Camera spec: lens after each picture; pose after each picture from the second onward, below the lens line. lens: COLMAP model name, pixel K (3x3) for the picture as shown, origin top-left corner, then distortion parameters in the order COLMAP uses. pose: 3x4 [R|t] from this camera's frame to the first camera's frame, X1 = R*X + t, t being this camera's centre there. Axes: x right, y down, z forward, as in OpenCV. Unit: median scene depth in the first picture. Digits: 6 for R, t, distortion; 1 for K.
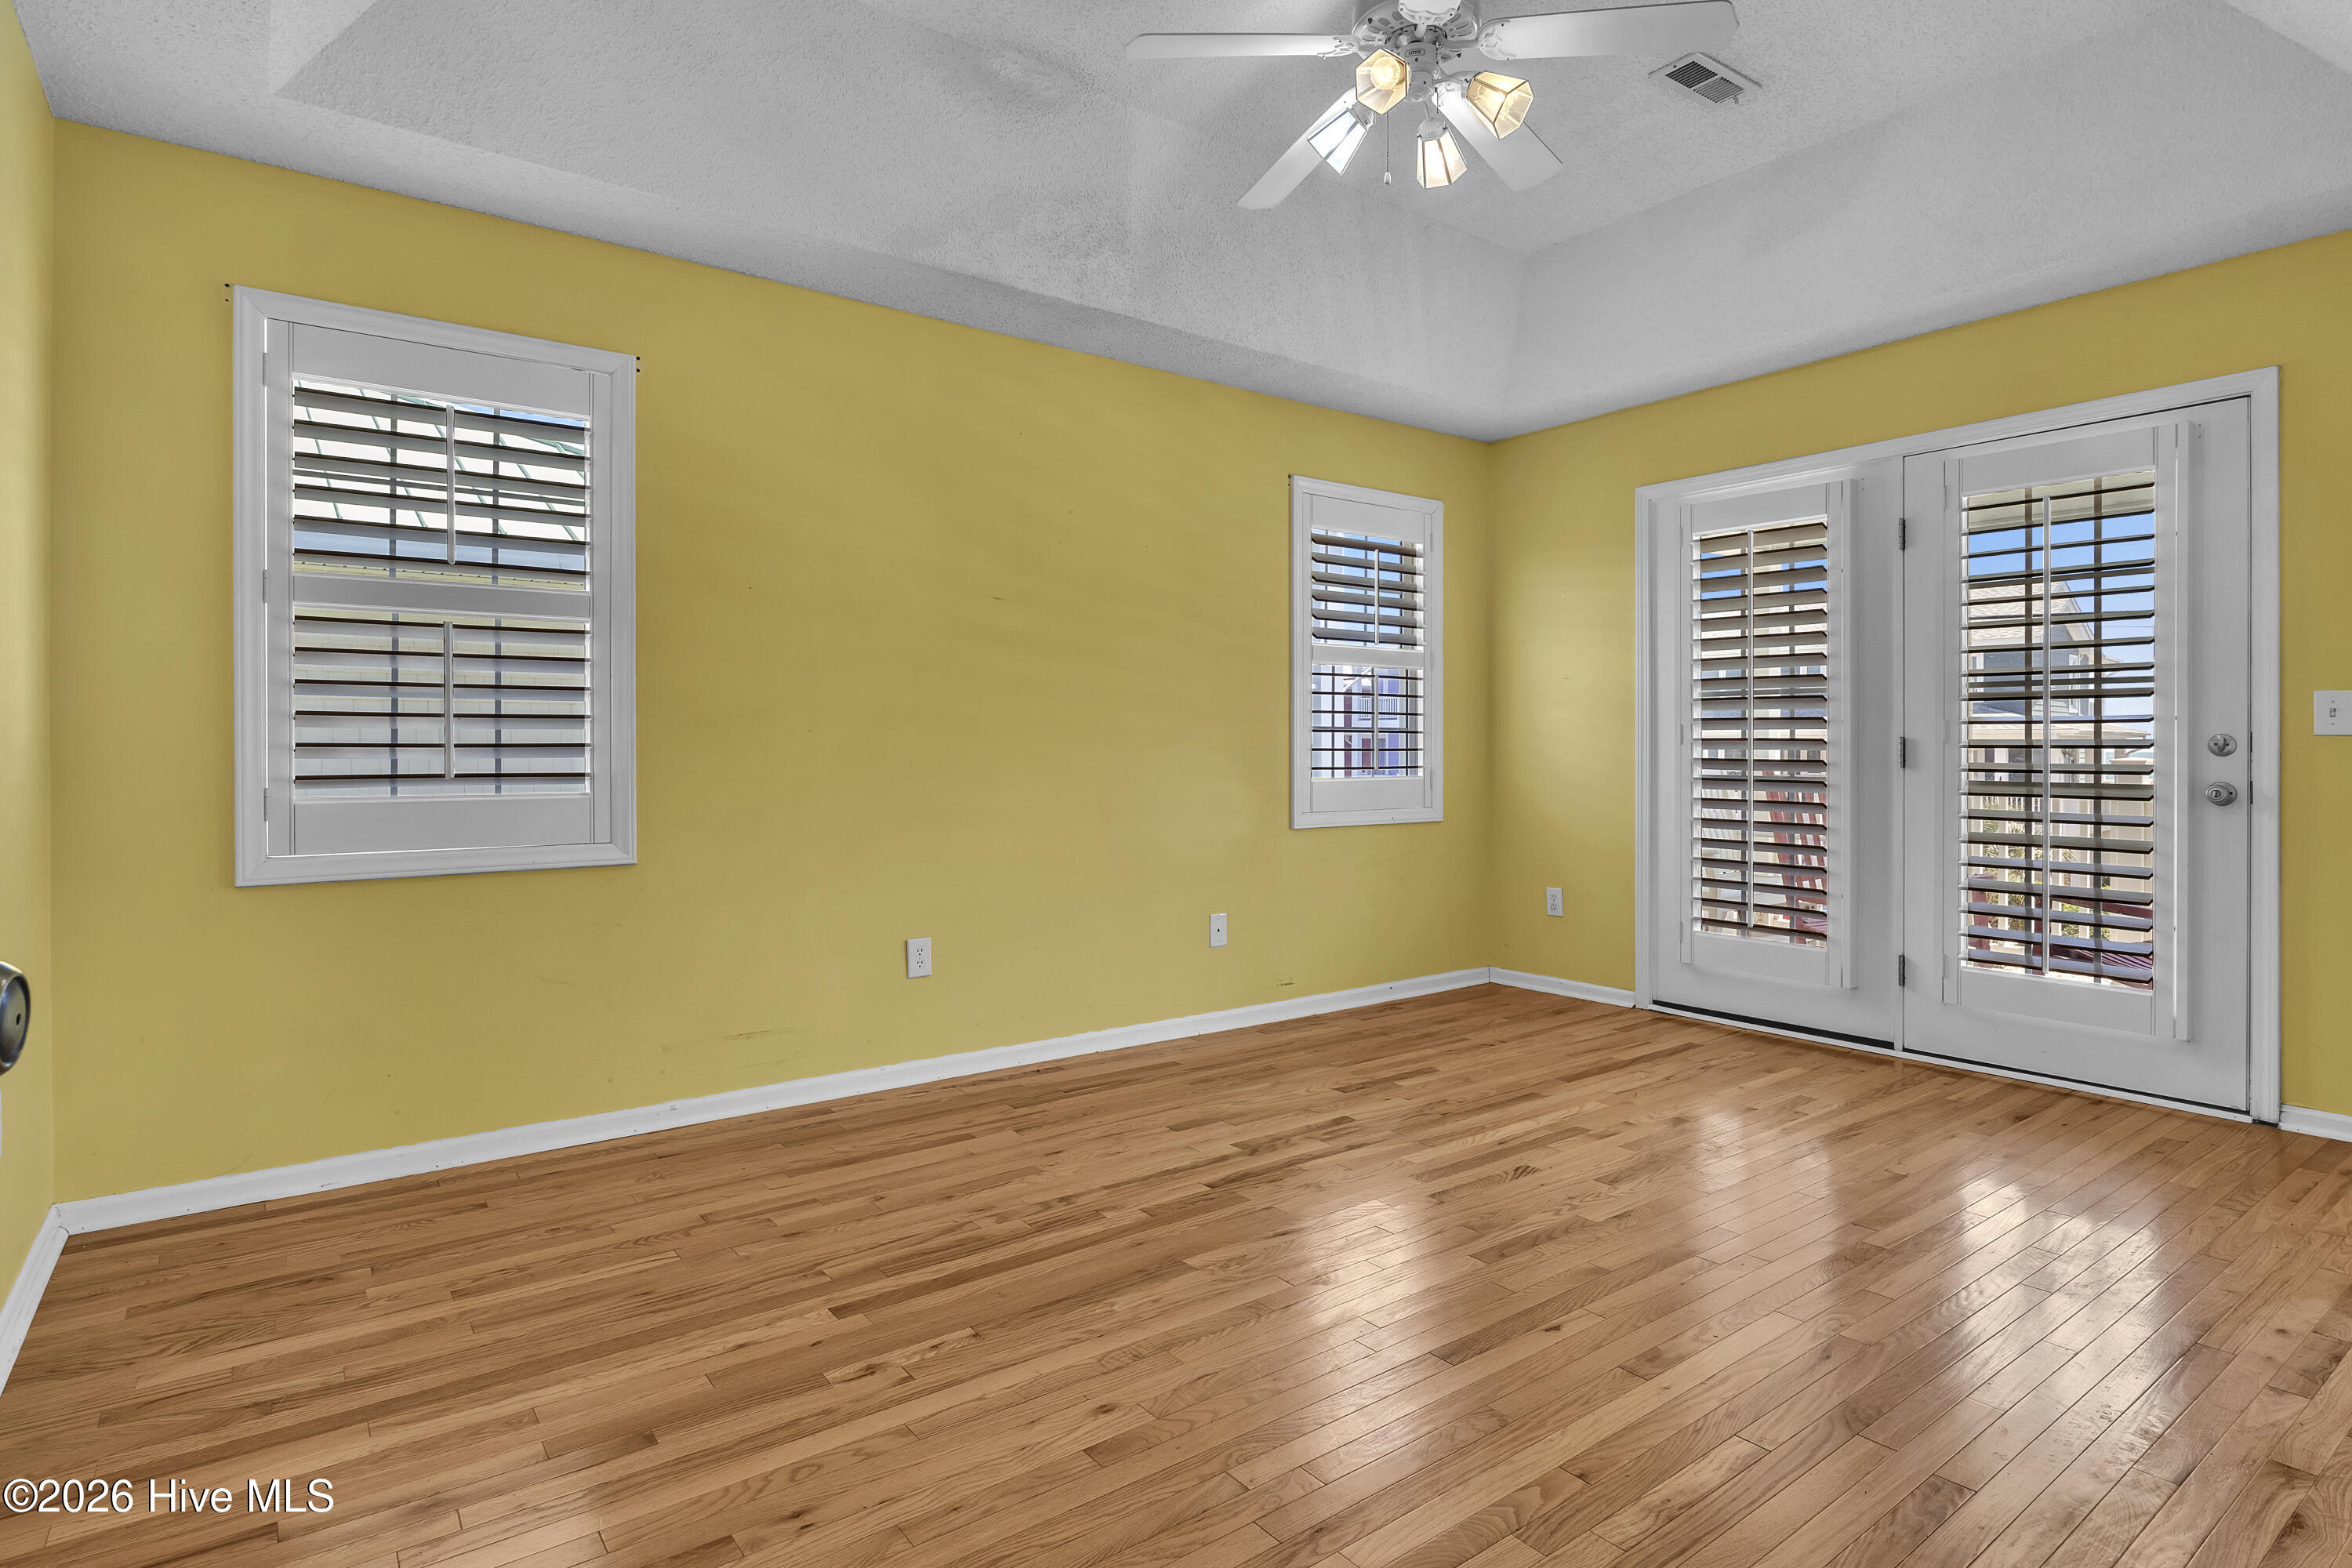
lens RADIAL K [[1222.6, 0, 1173.8], [0, 1222.6, 749.3], [0, 0, 1]] dist [-0.013459, 0.000257]
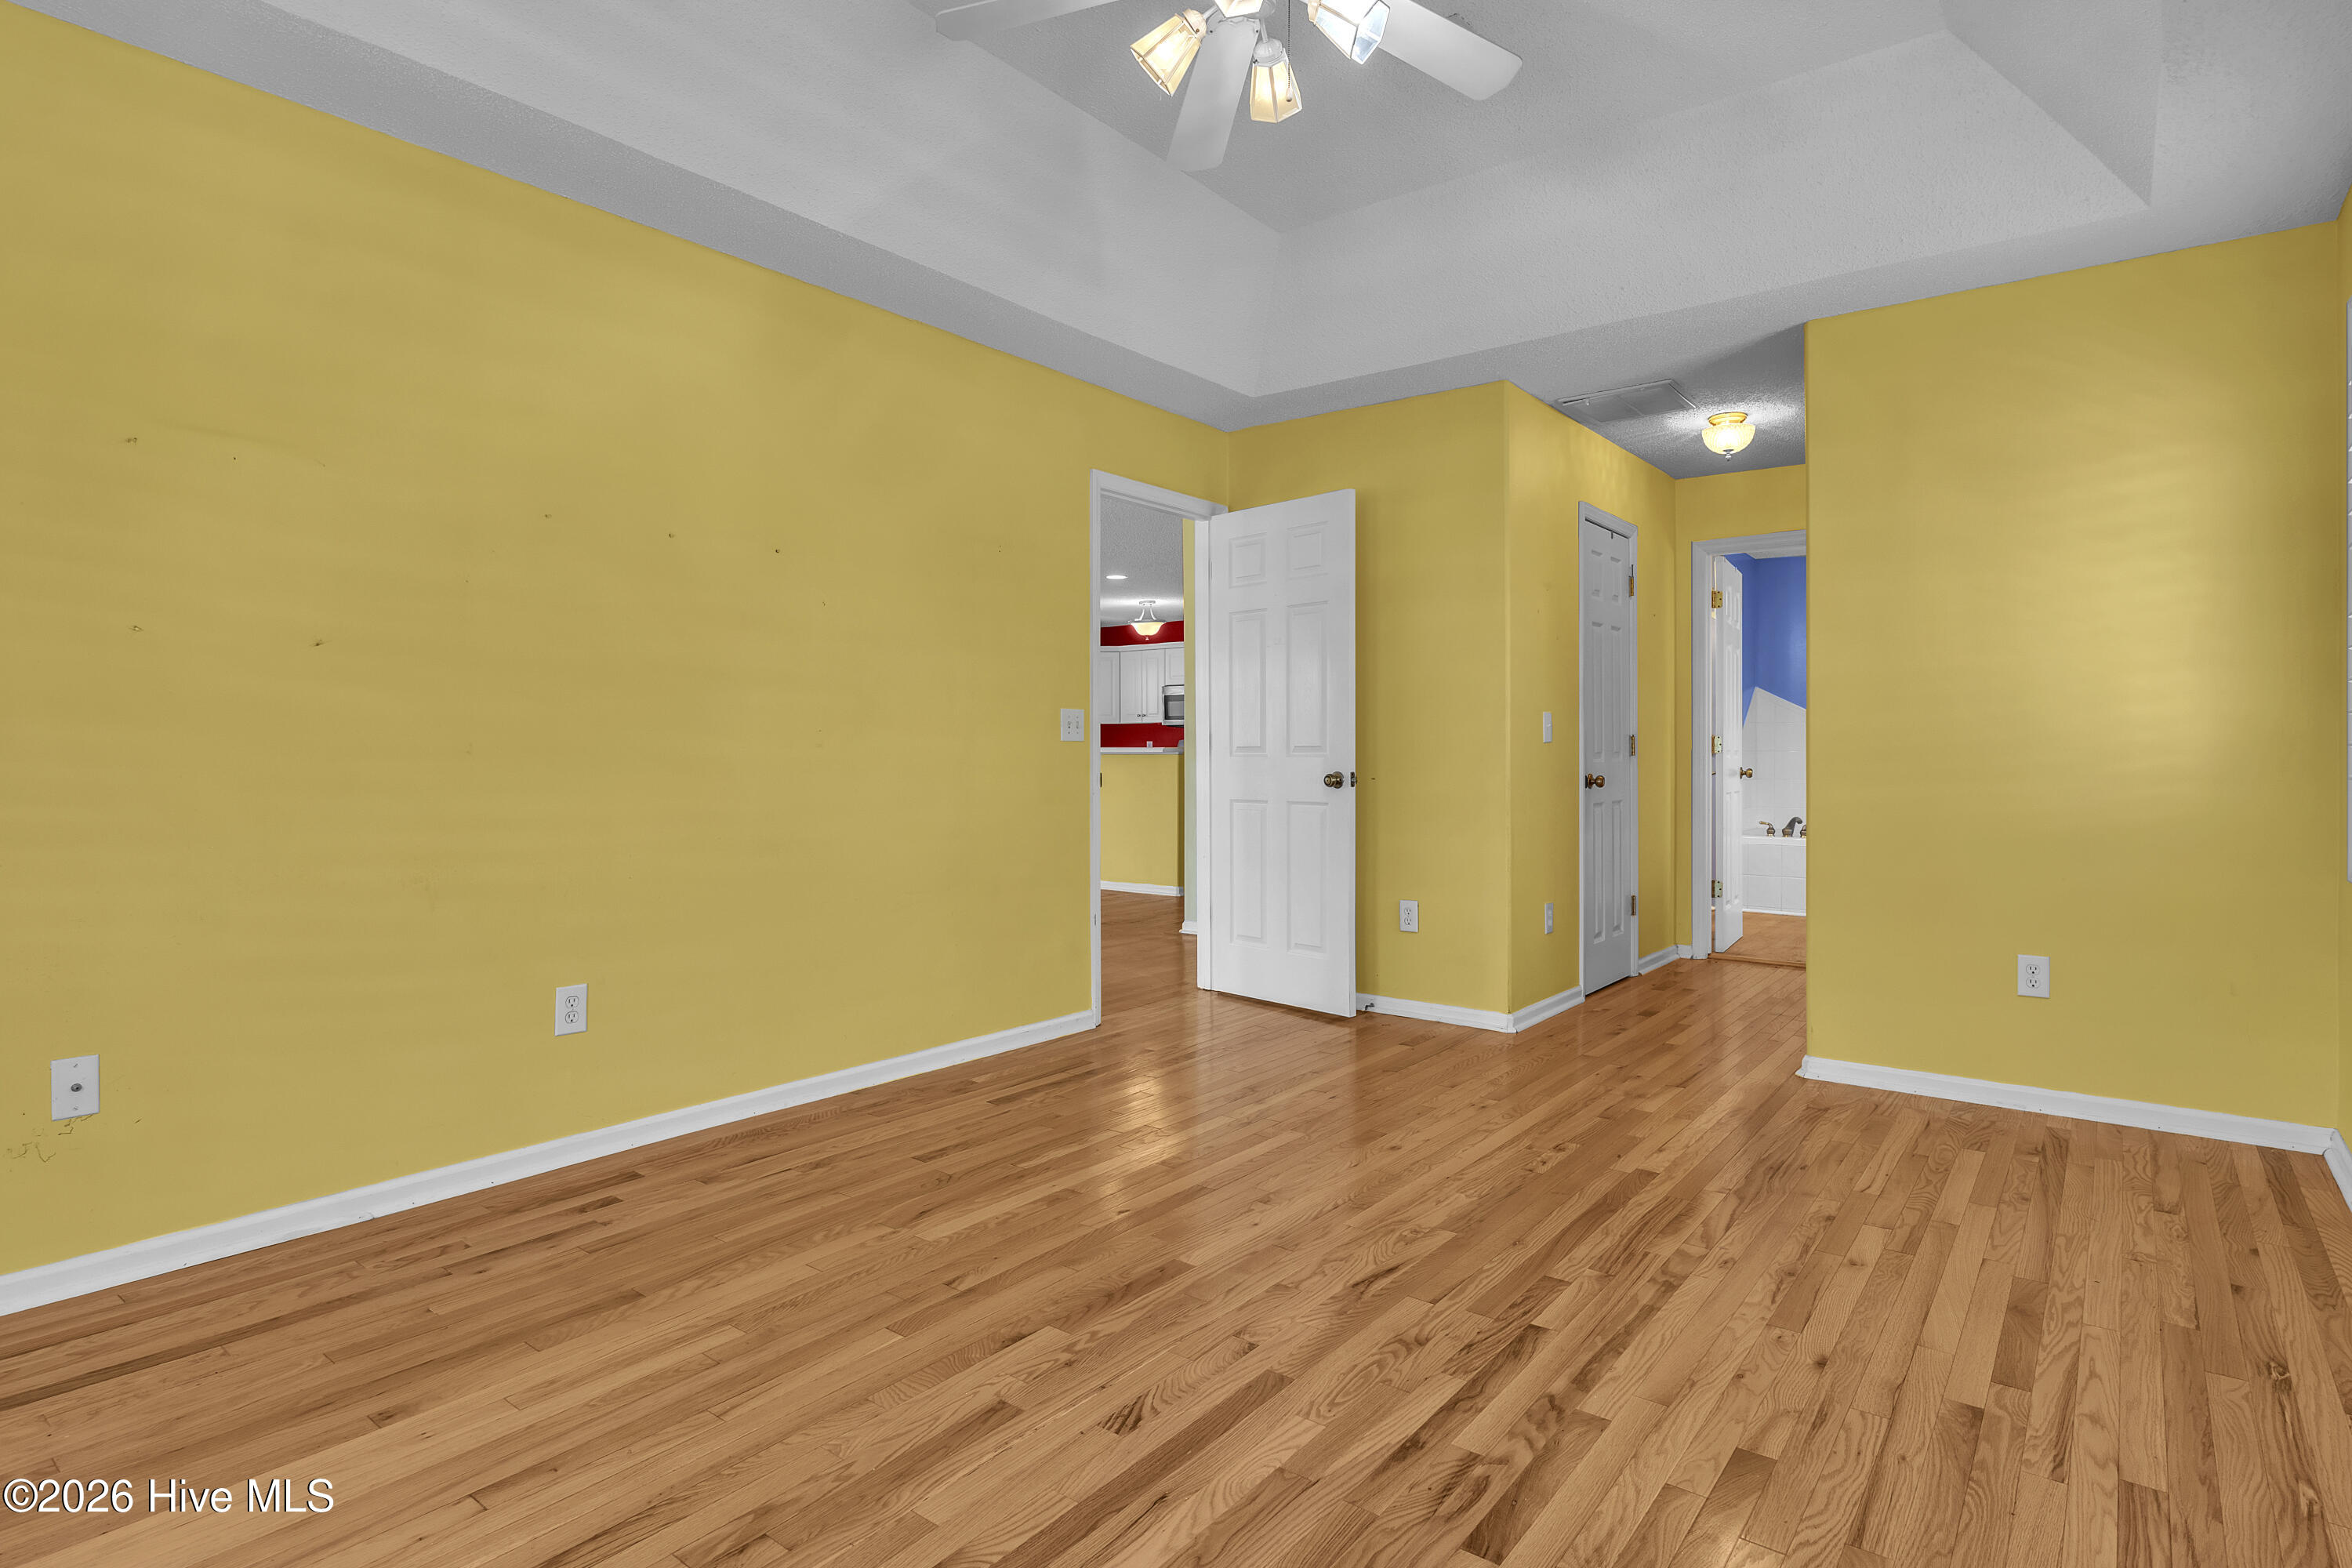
lens RADIAL K [[1222.6, 0, 1173.8], [0, 1222.6, 749.3], [0, 0, 1]] dist [-0.013459, 0.000257]
pose [[-0.965539, -0.000082, -0.260259, 0.459881], [0.001240, 0.999987, -0.004914, 0.005744], [0.260256, -0.005067, -0.965526, 1.740501]]
